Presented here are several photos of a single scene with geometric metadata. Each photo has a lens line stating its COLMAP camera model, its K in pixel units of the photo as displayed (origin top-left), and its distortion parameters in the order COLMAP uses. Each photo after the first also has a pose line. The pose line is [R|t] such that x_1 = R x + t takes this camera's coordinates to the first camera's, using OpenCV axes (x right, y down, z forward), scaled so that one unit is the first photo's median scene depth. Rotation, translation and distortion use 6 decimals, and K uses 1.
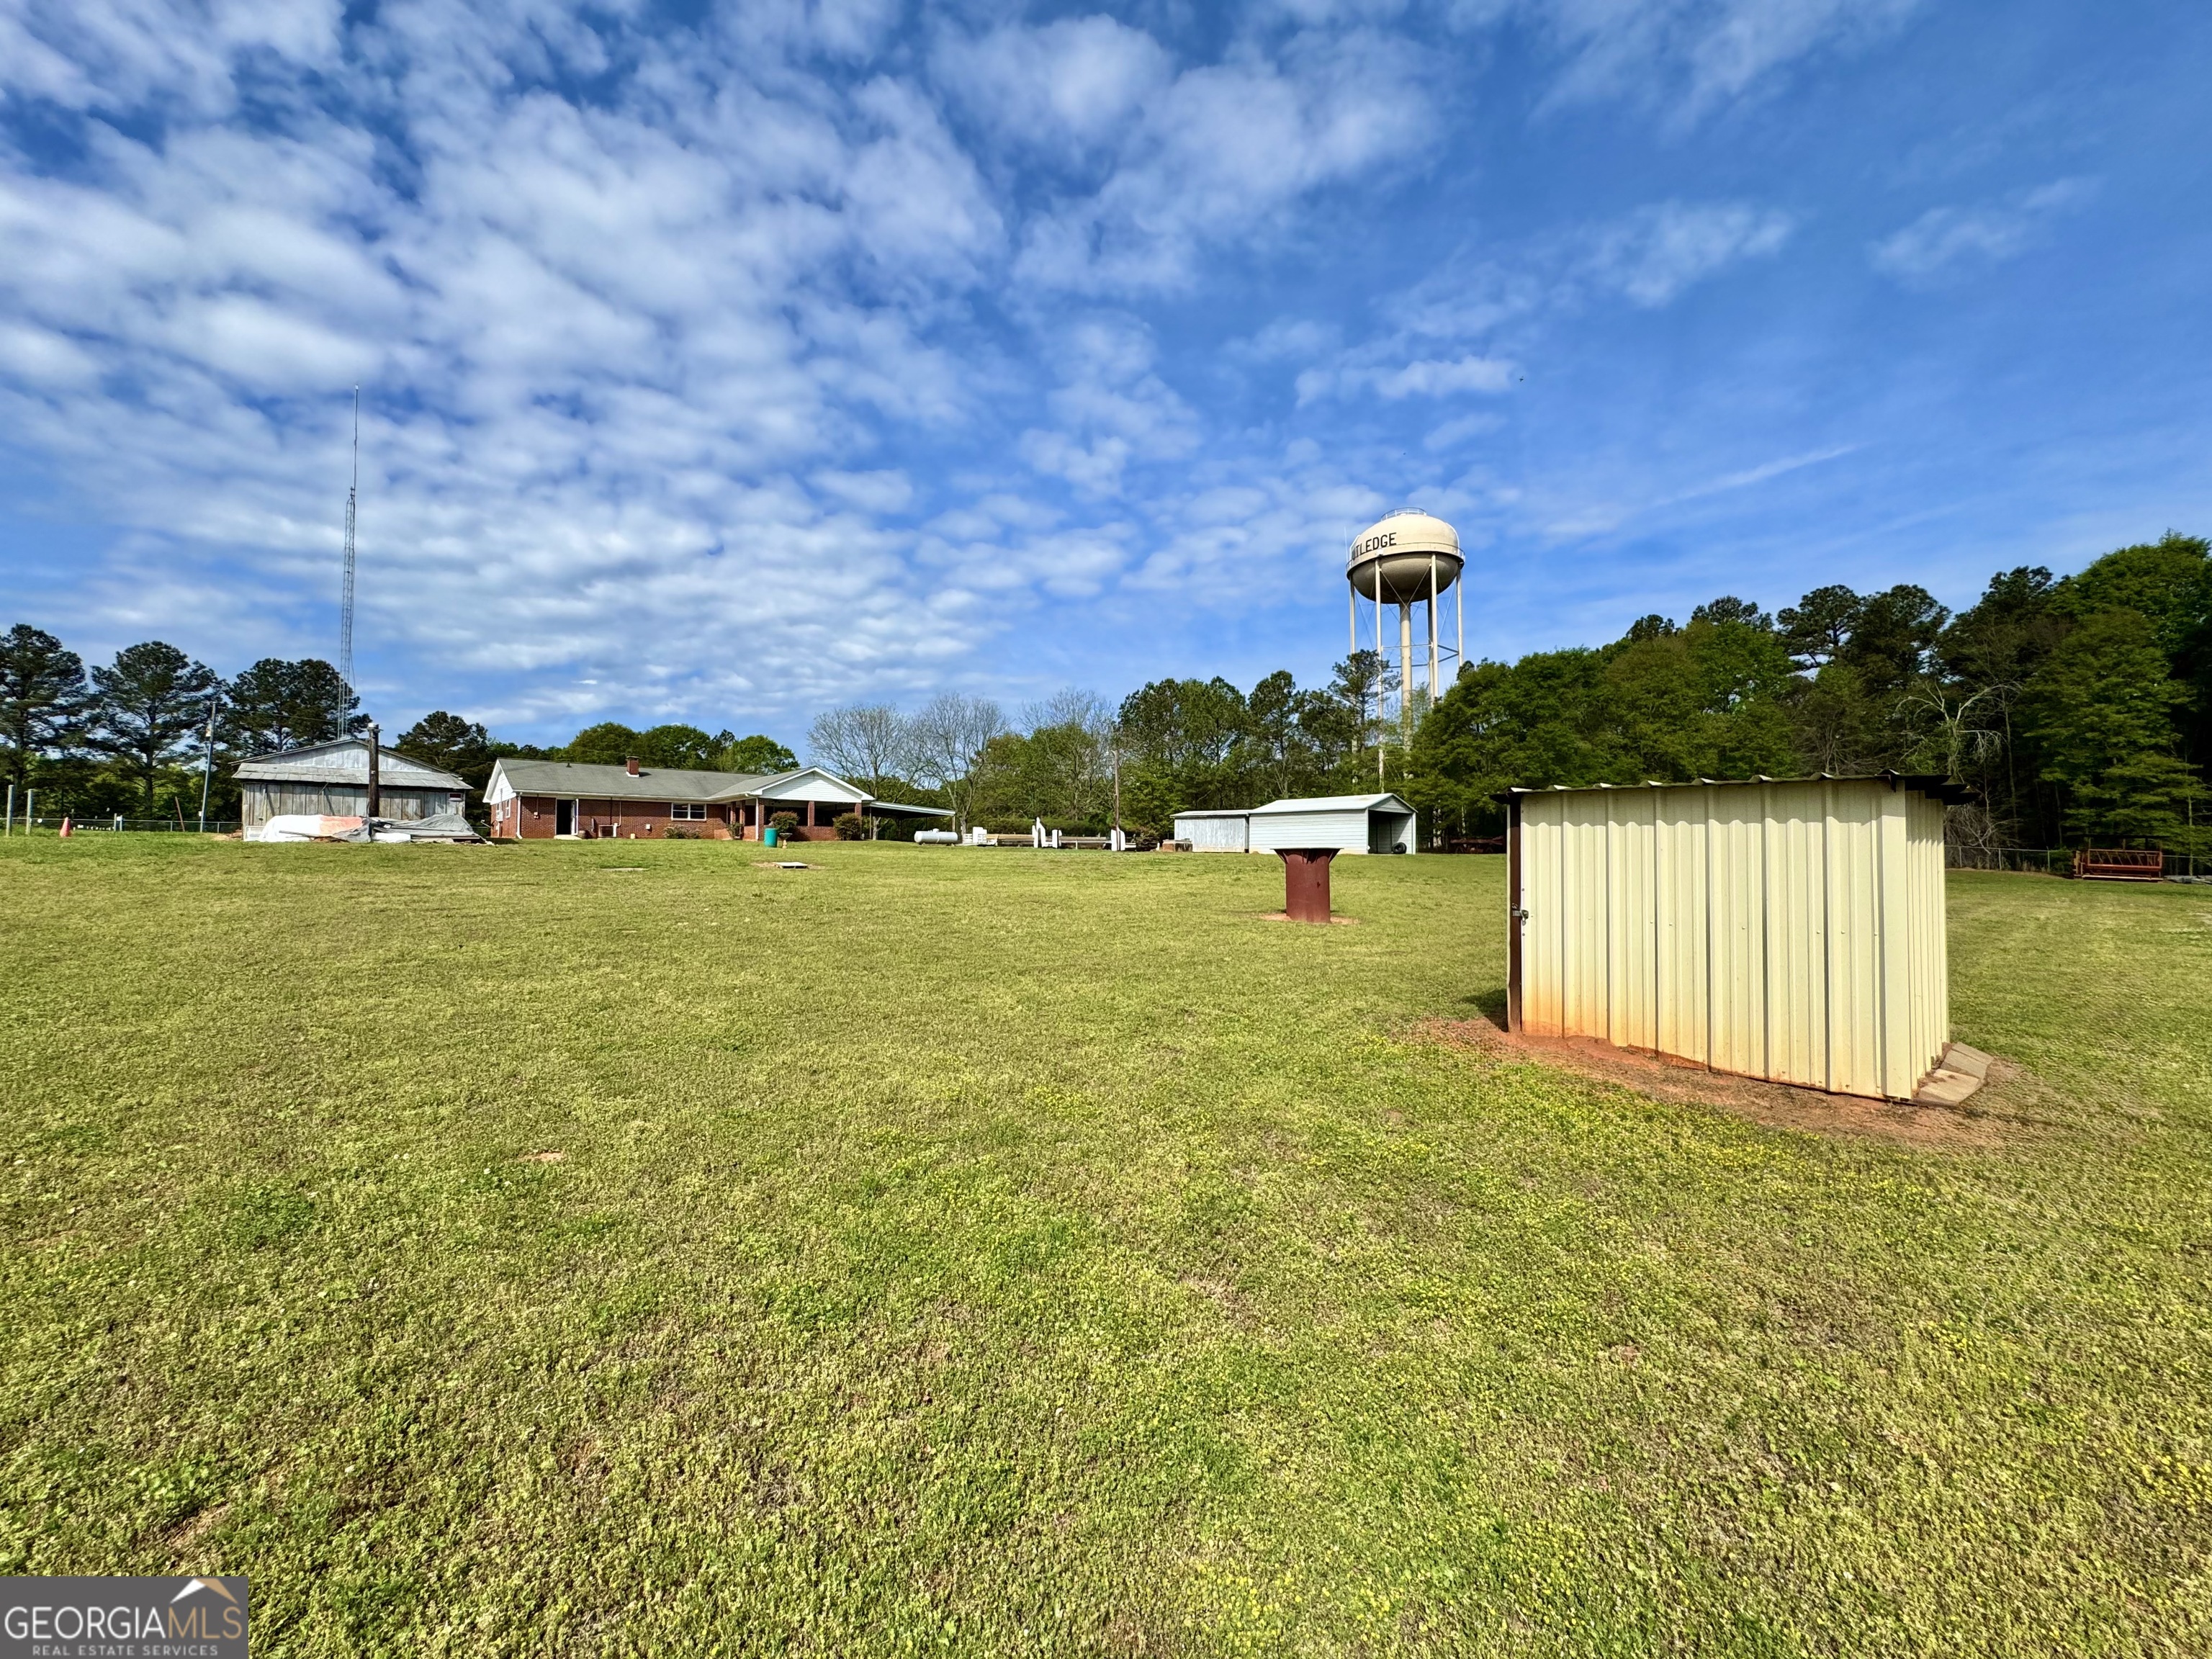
lens RADIAL K [[894.3, 0, 1106.0], [0, 894.3, 829.5], [0, 0, 1]] dist [0.001222, -0.000960]
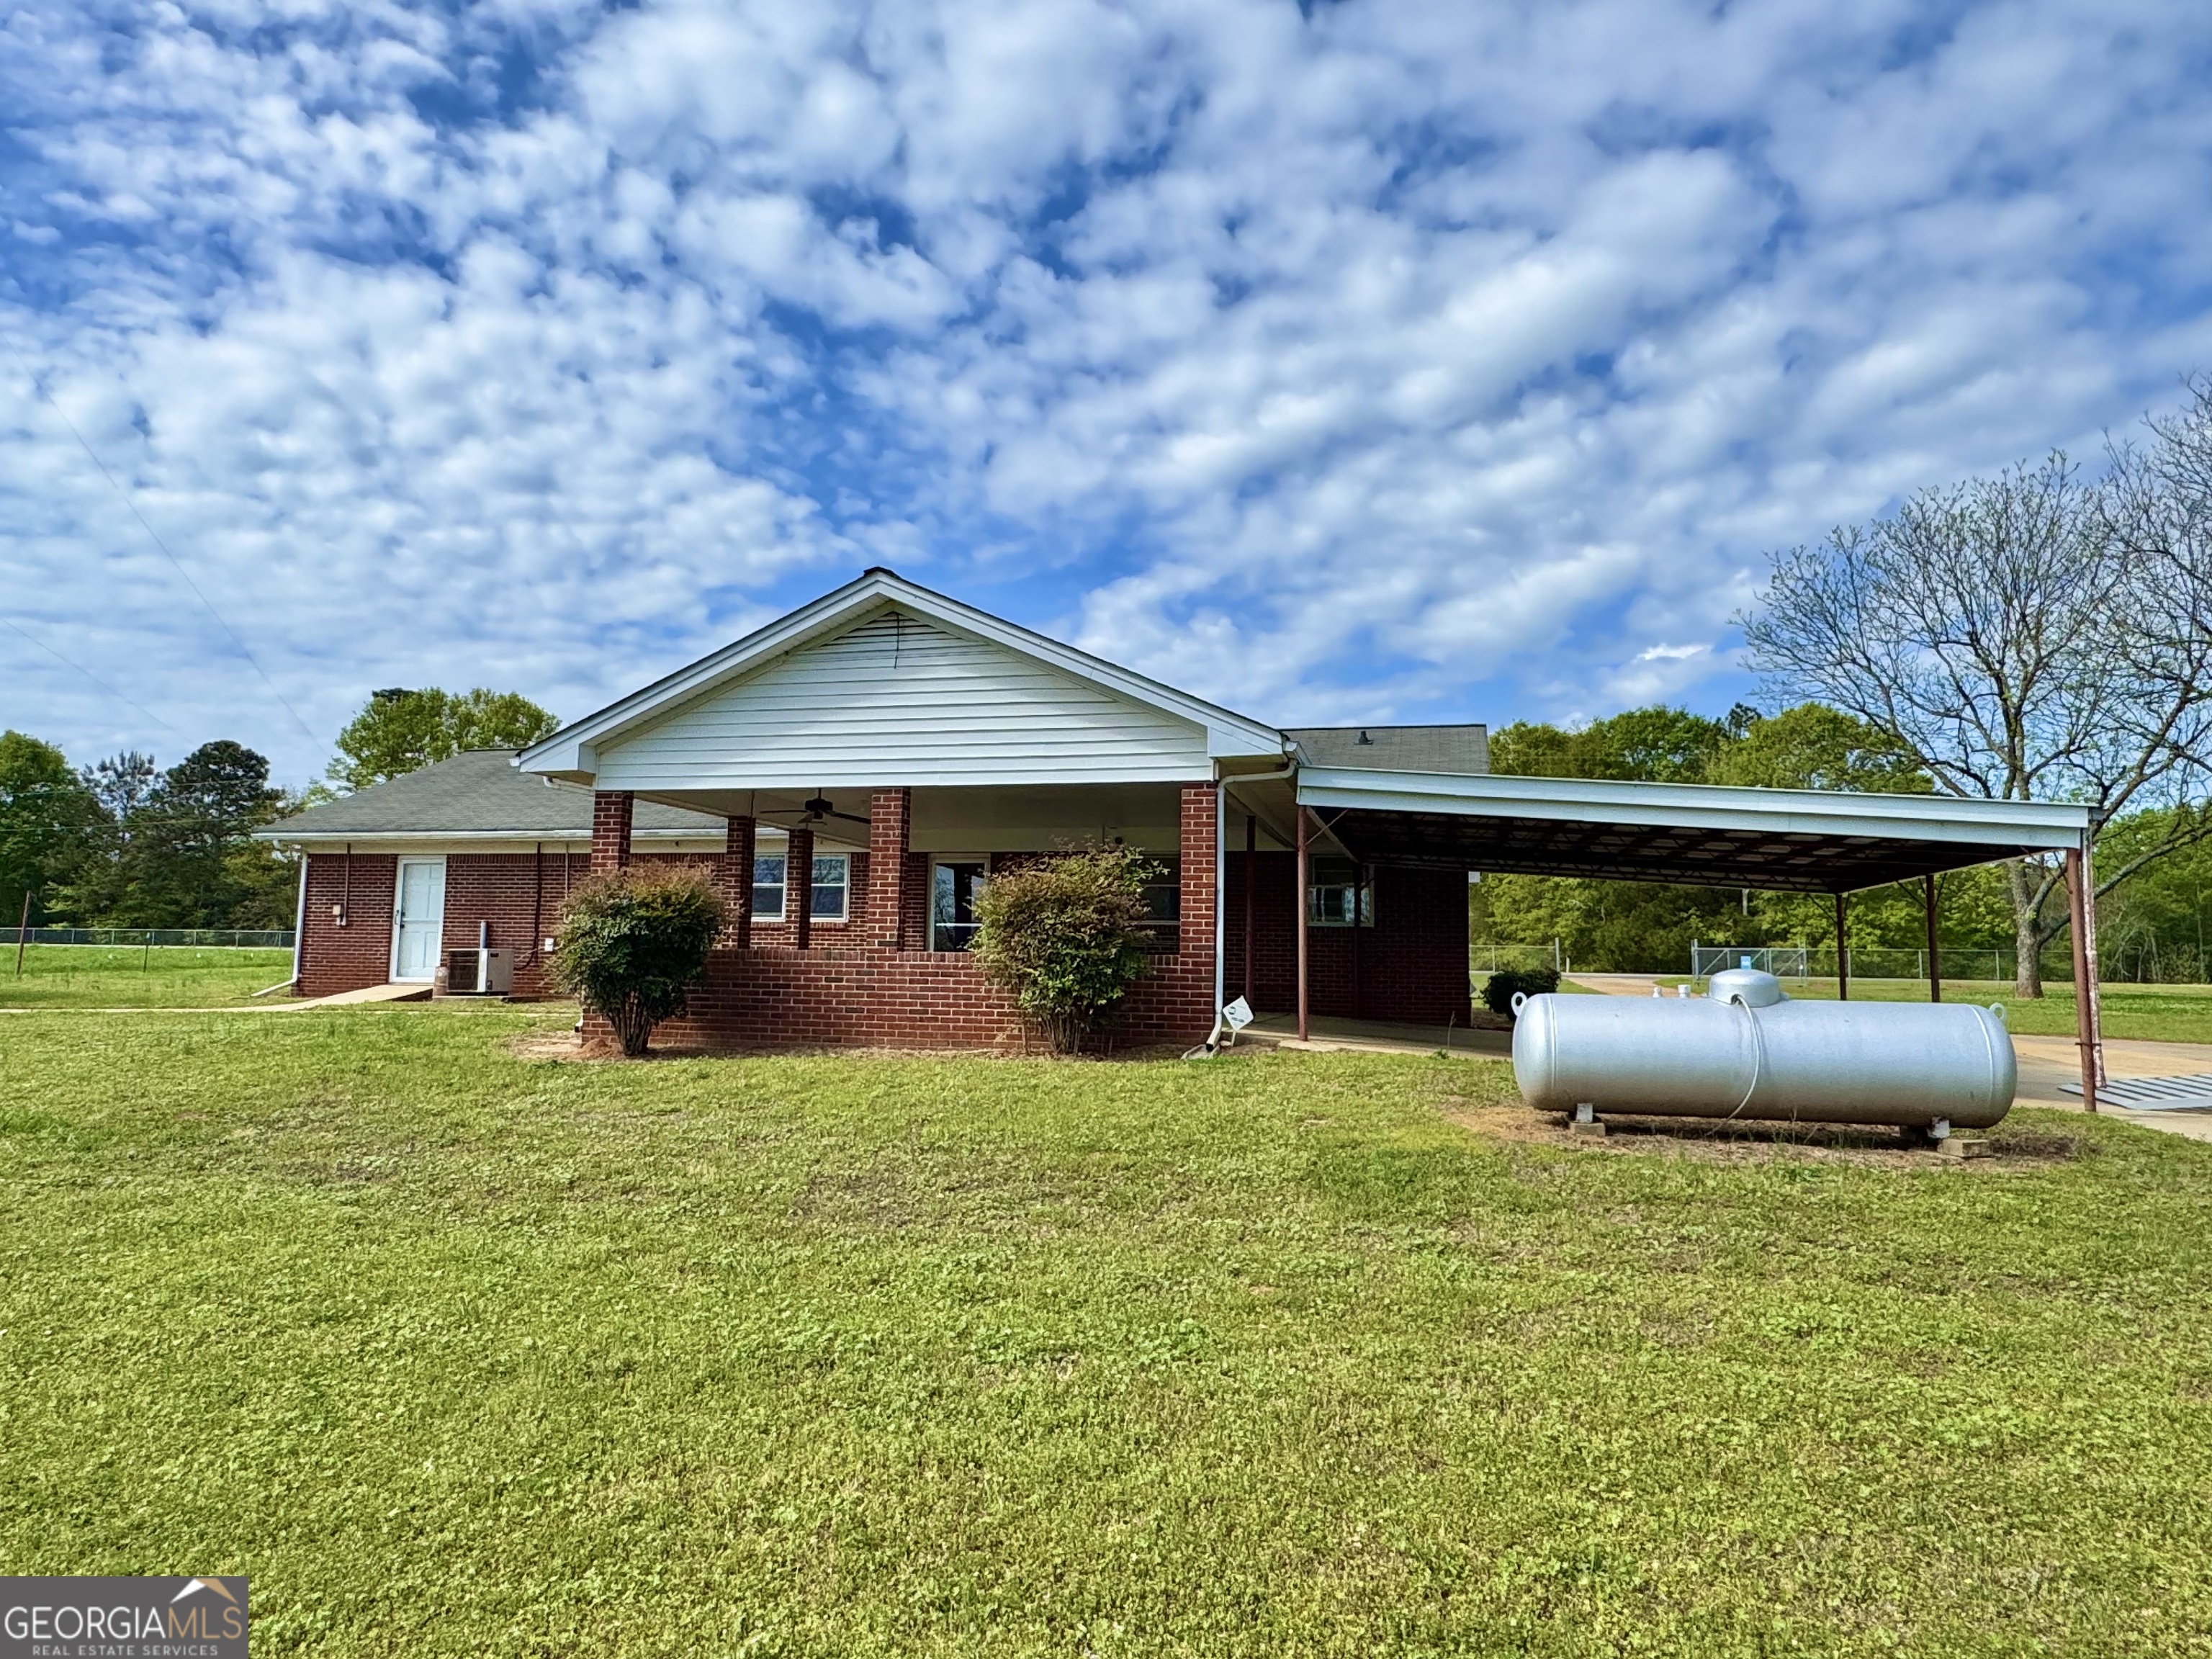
lens RADIAL K [[1435.3, 0, 1108.2], [0, 1435.3, 885.8], [0, 0, 1]] dist [-0.004529, -0.000746]
pose [[0.535344, -0.039549, -0.843707, -0.081867], [0.008642, 0.999107, -0.041350, -0.003467], [0.844590, 0.014845, 0.535208, 0.856277]]
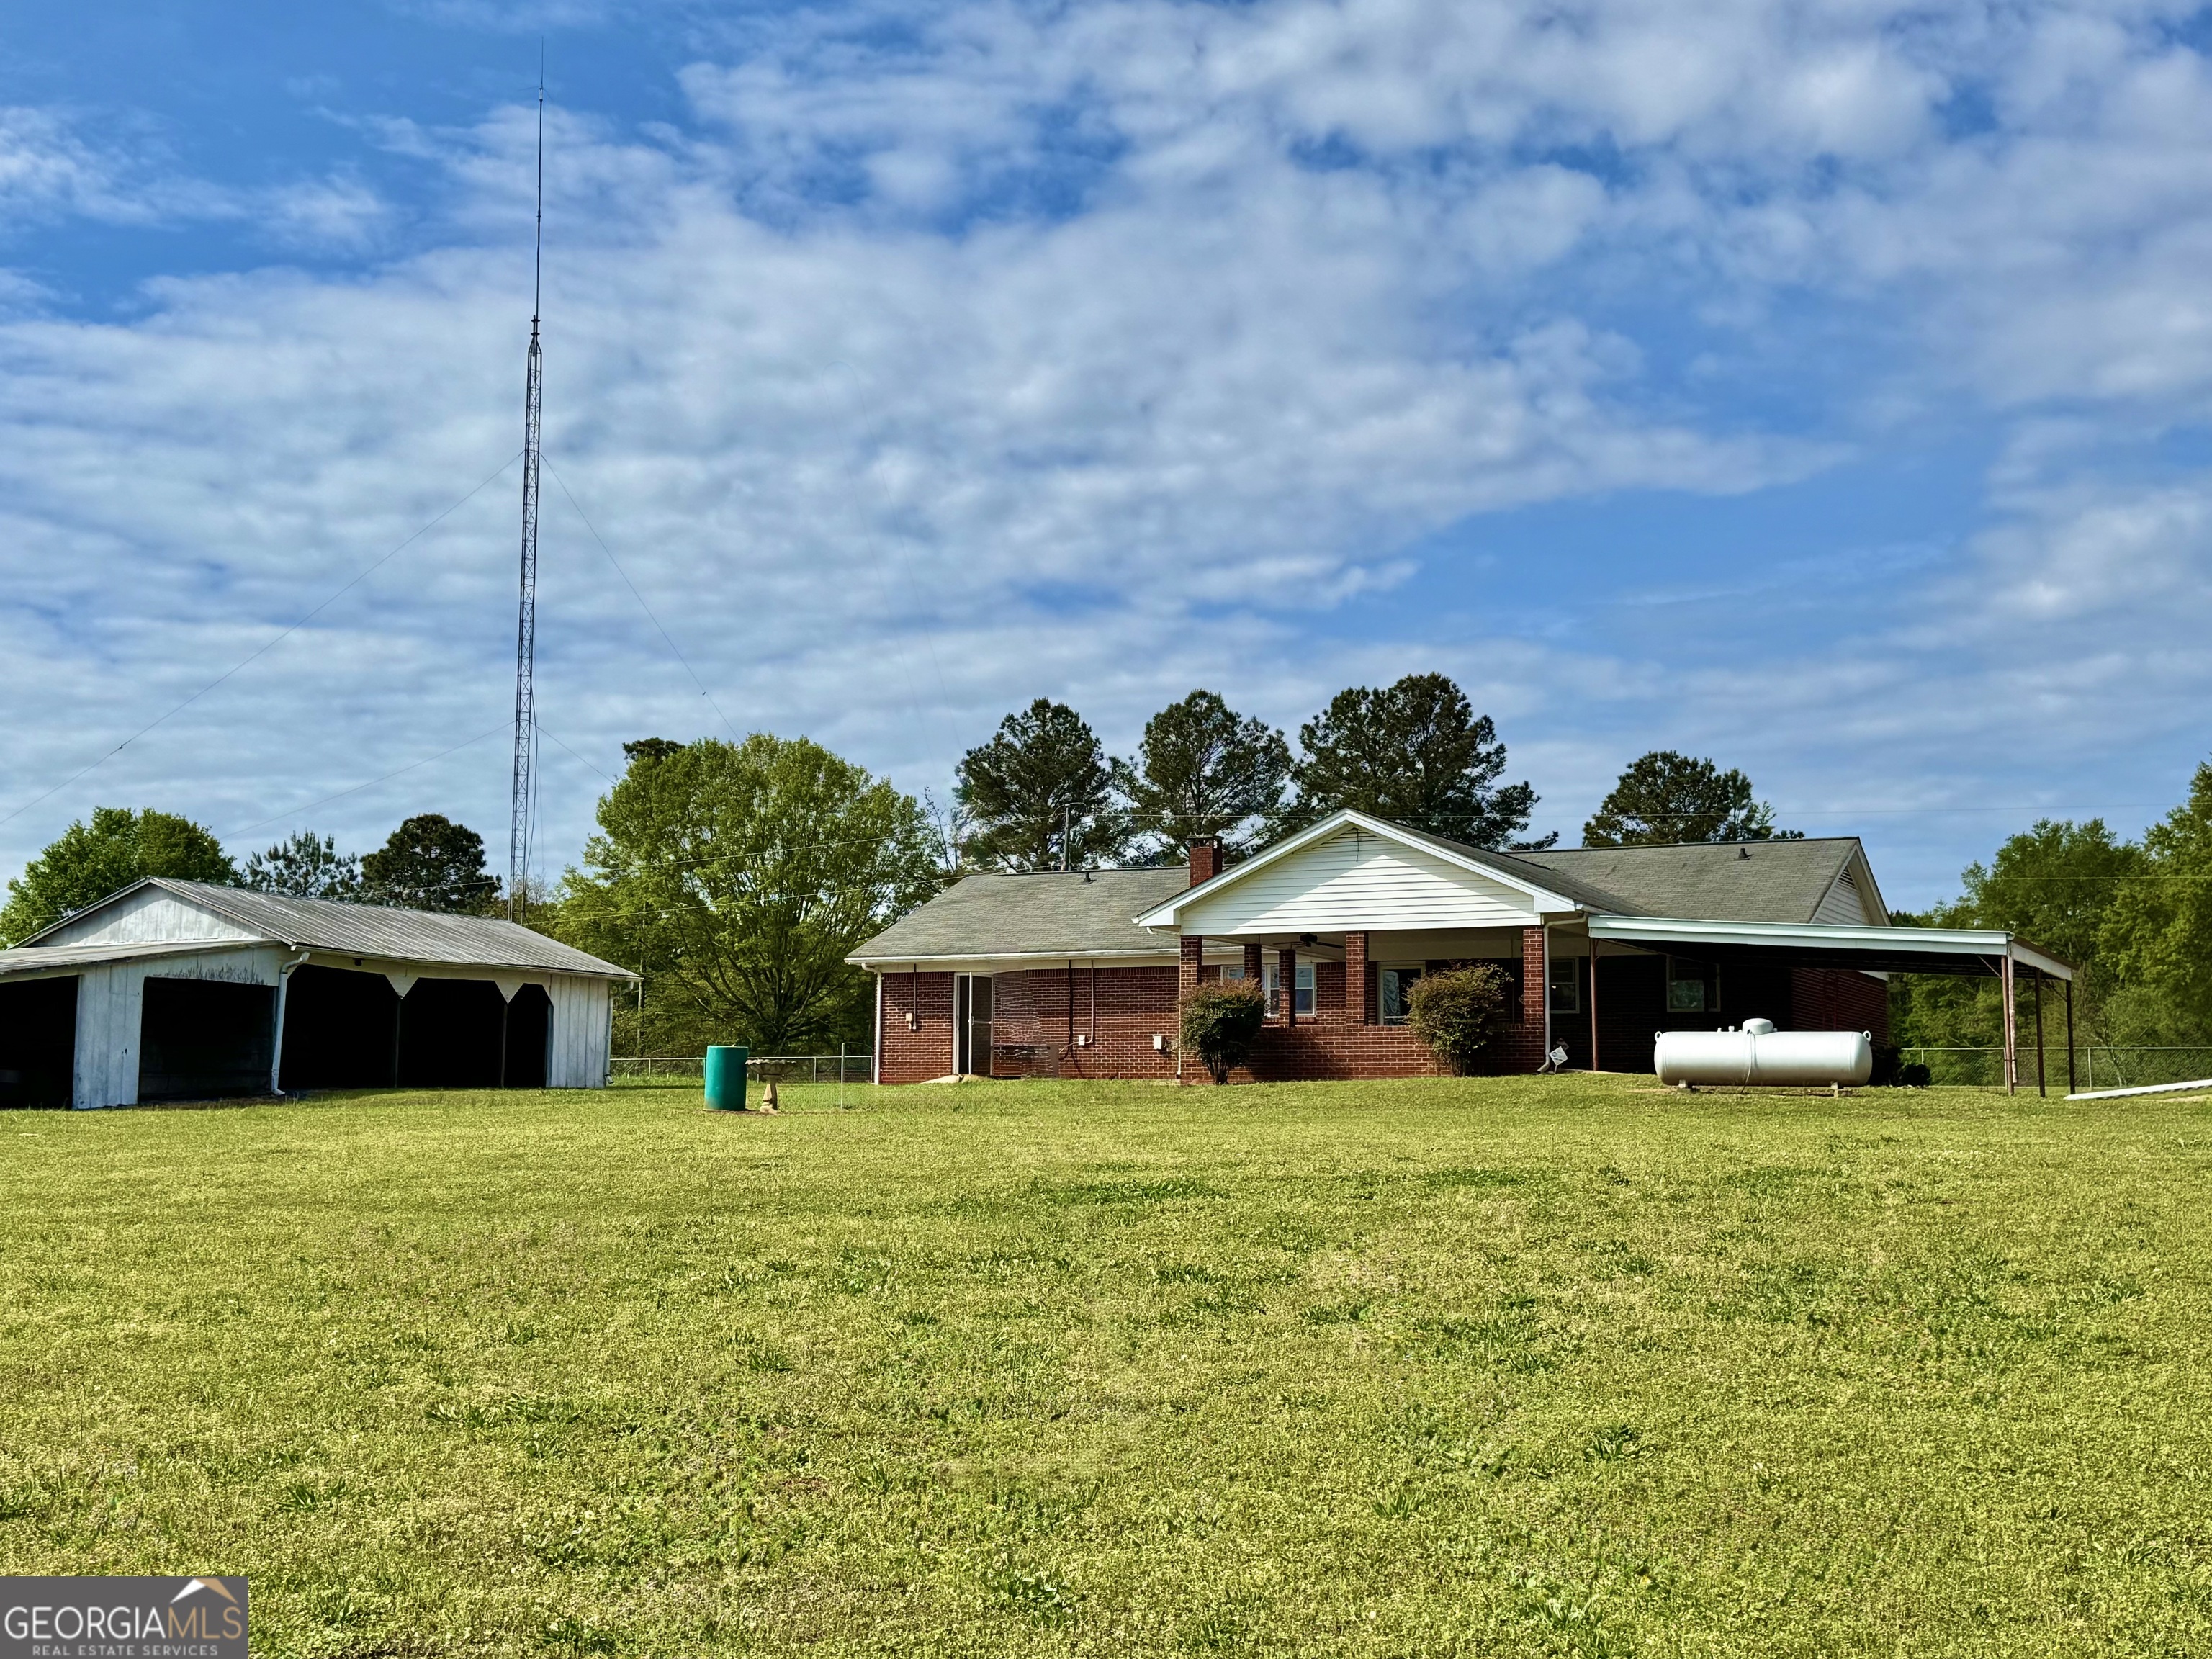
lens RADIAL K [[2770.3, 0, 1100.1], [0, 2770.3, 834.1], [0, 0, 1]] dist [0.178672, 0.012666]
pose [[0.339487, -0.099949, -0.935285, 0.441924], [0.023970, 0.994935, -0.097623, 0.019254], [0.940305, 0.010723, 0.340163, 0.602242]]
